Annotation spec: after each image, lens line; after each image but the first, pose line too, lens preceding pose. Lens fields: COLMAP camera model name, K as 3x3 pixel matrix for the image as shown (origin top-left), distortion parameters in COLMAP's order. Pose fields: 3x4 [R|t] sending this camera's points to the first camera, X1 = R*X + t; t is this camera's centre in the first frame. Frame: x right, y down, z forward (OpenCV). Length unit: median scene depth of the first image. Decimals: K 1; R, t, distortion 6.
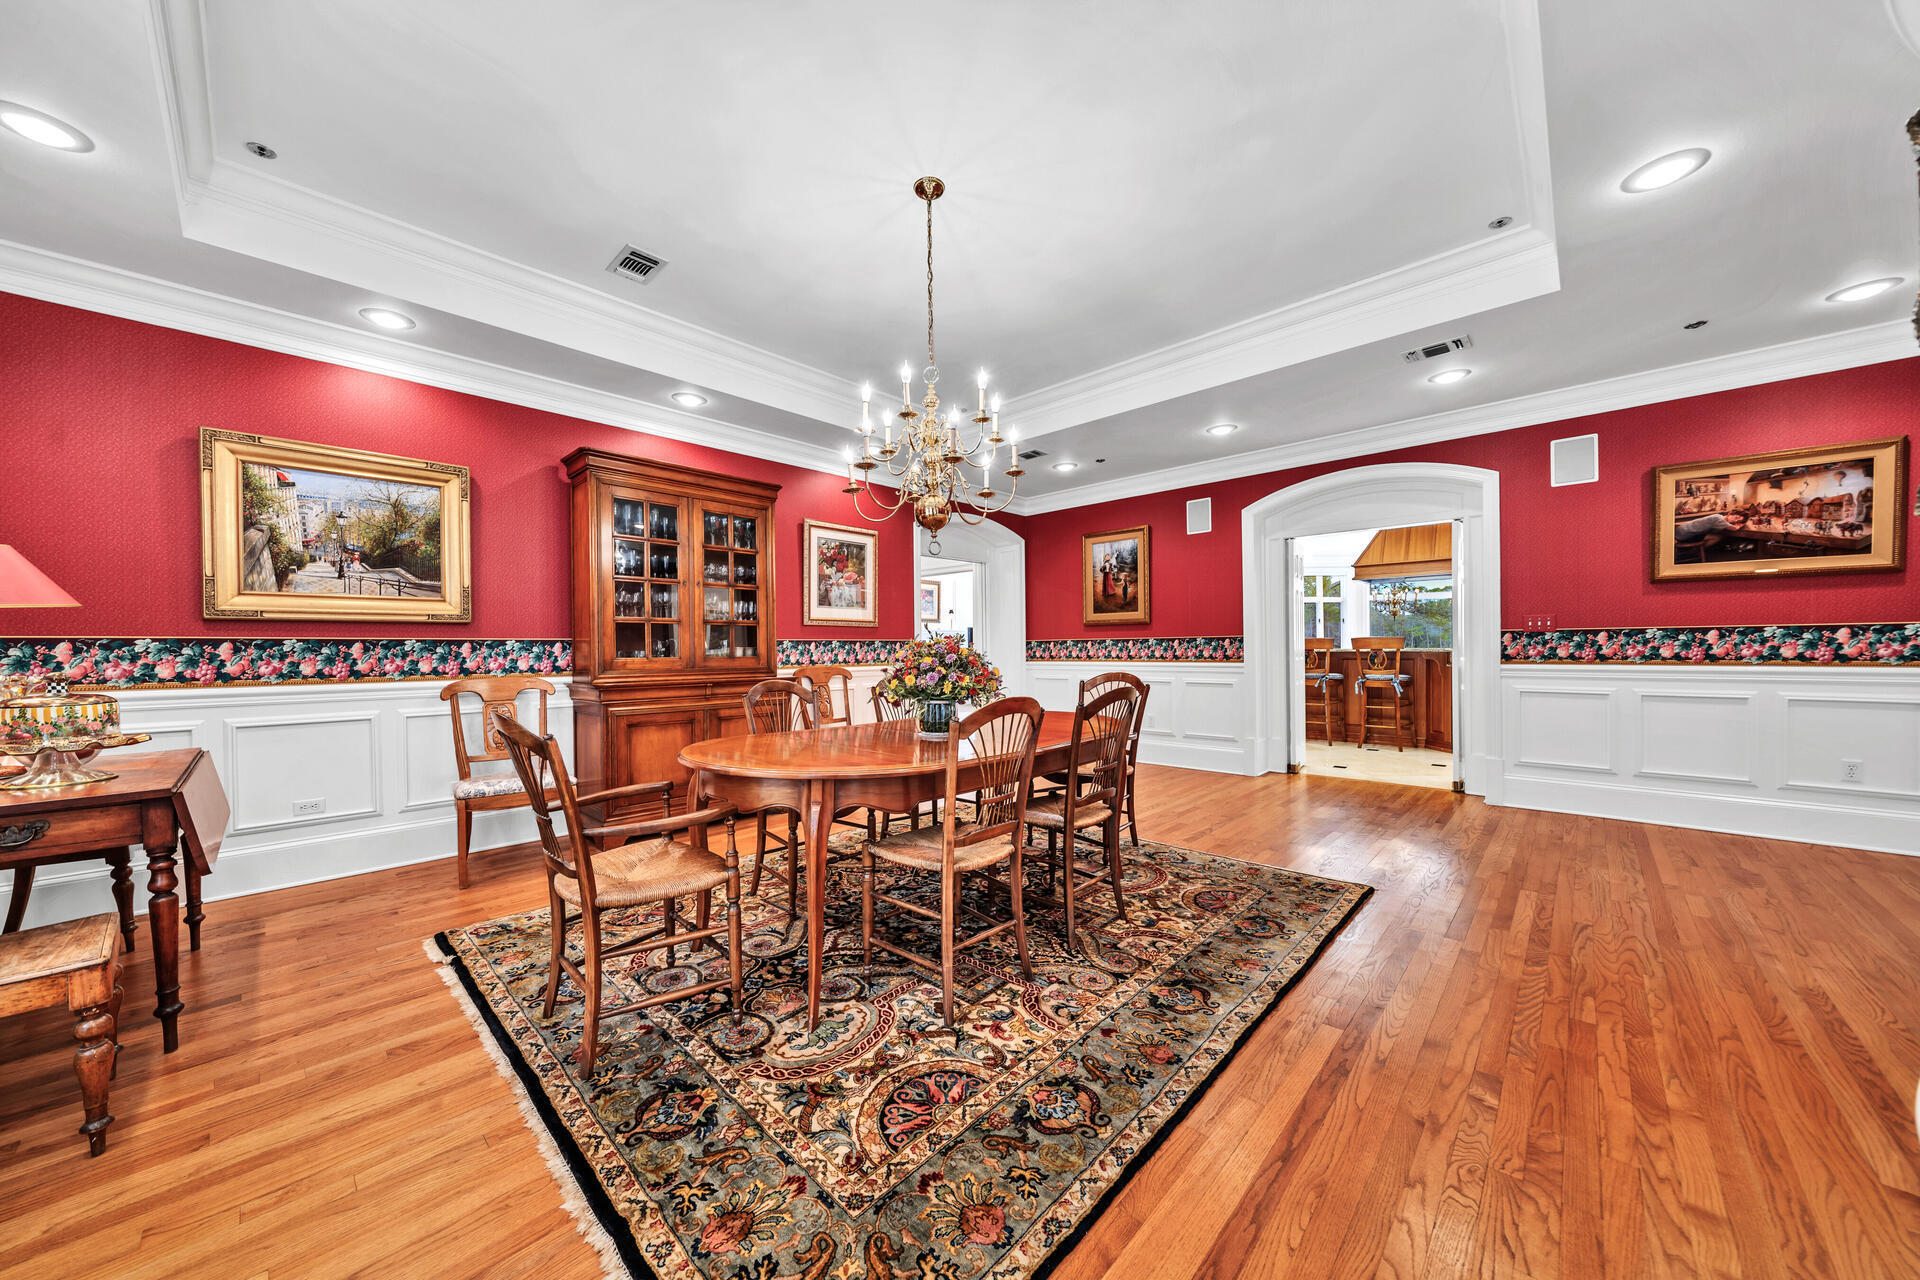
lens RADIAL K [[666.3, 0, 951.2], [0, 666.3, 638.5], [0, 0, 1]] dist [0.000885, 0.000180]
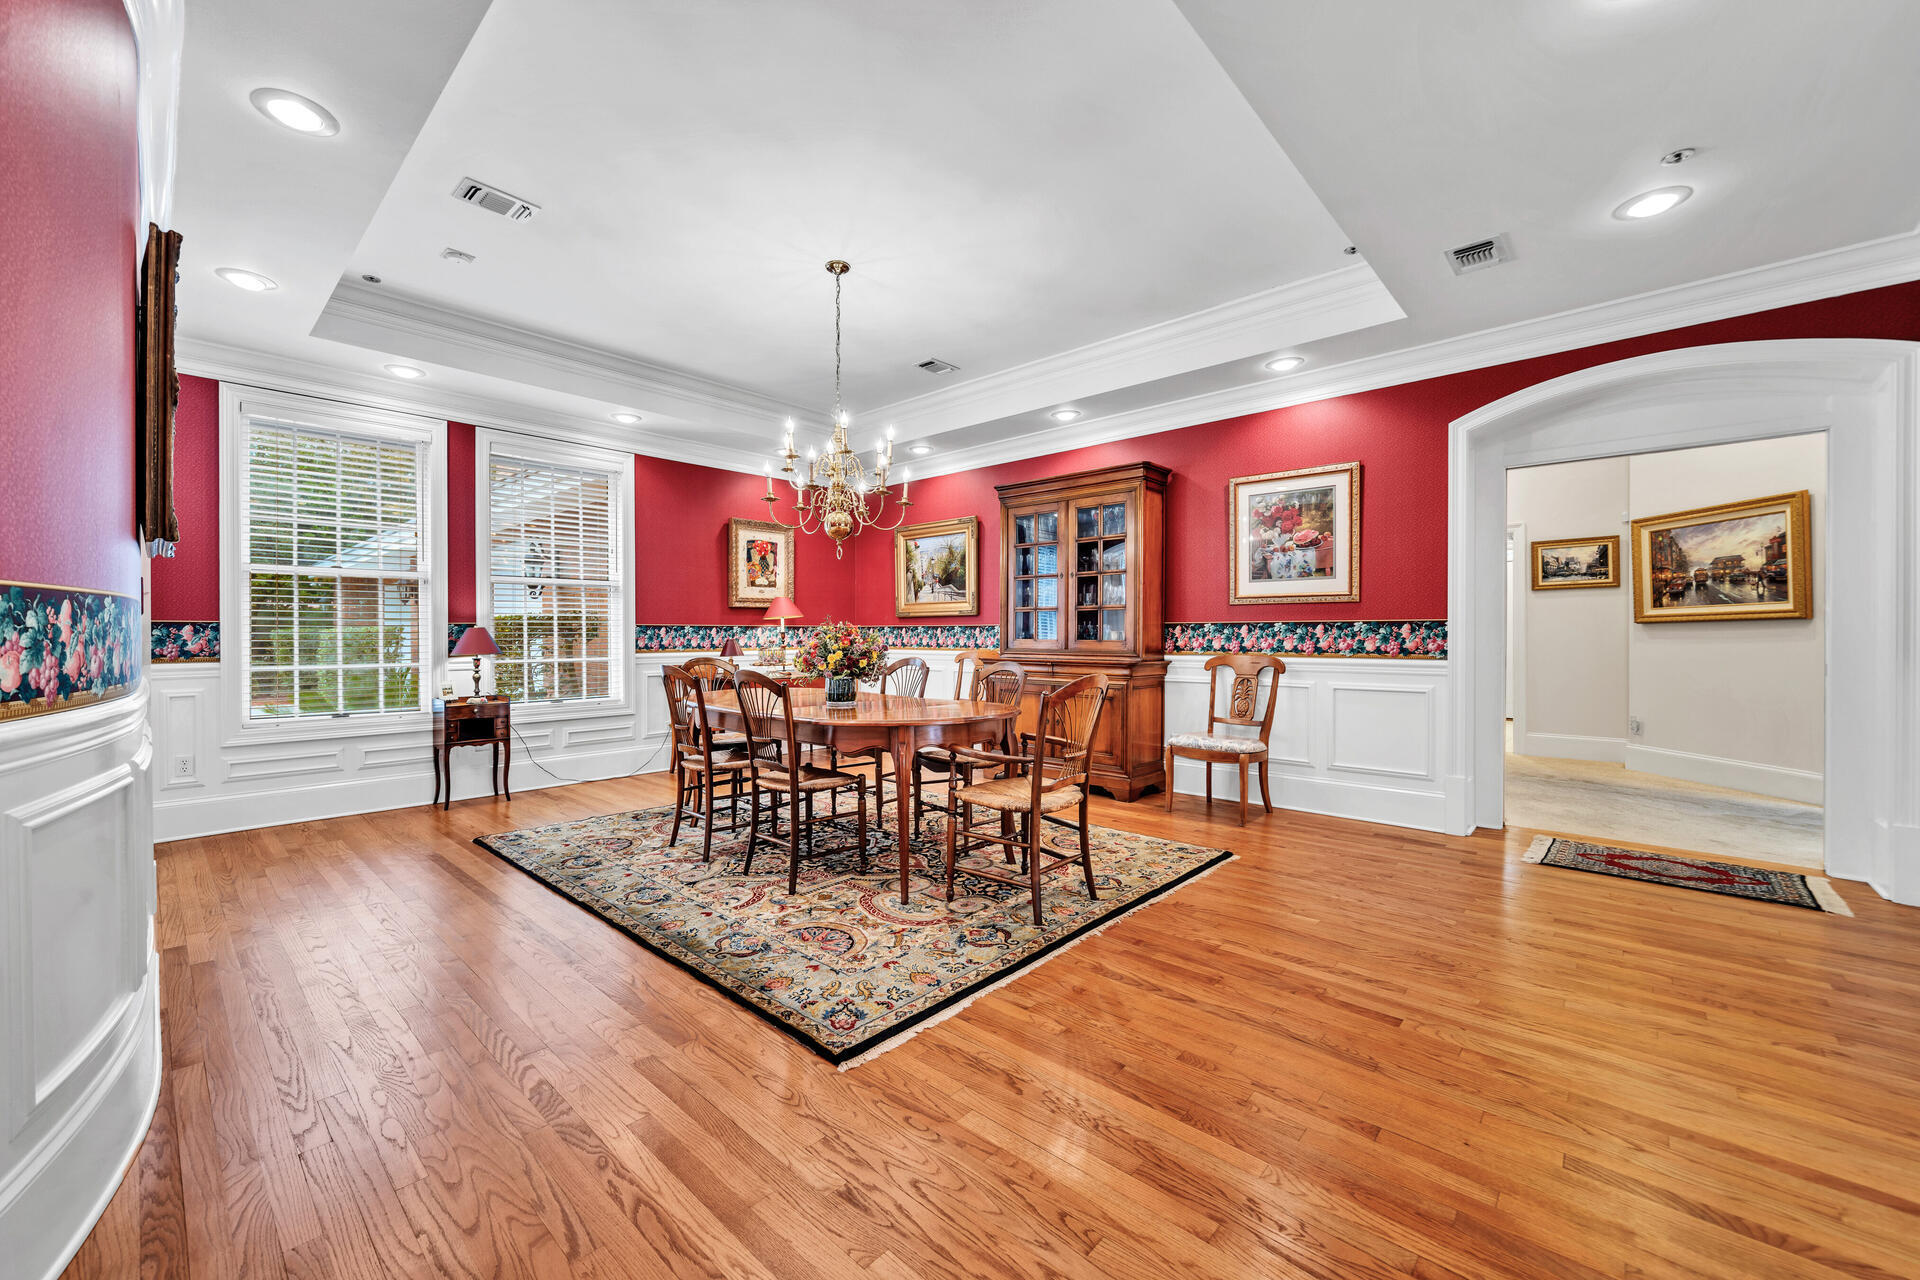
lens RADIAL K [[729.5, 0, 947.9], [0, 729.5, 648.1], [0, 0, 1]] dist [-0.000609, -0.000854]
pose [[0.022026, 0.031136, -0.999272, 0.764398], [0.013442, 0.999415, 0.031437, 0.001143], [0.999667, -0.014125, 0.021595, 0.669594]]
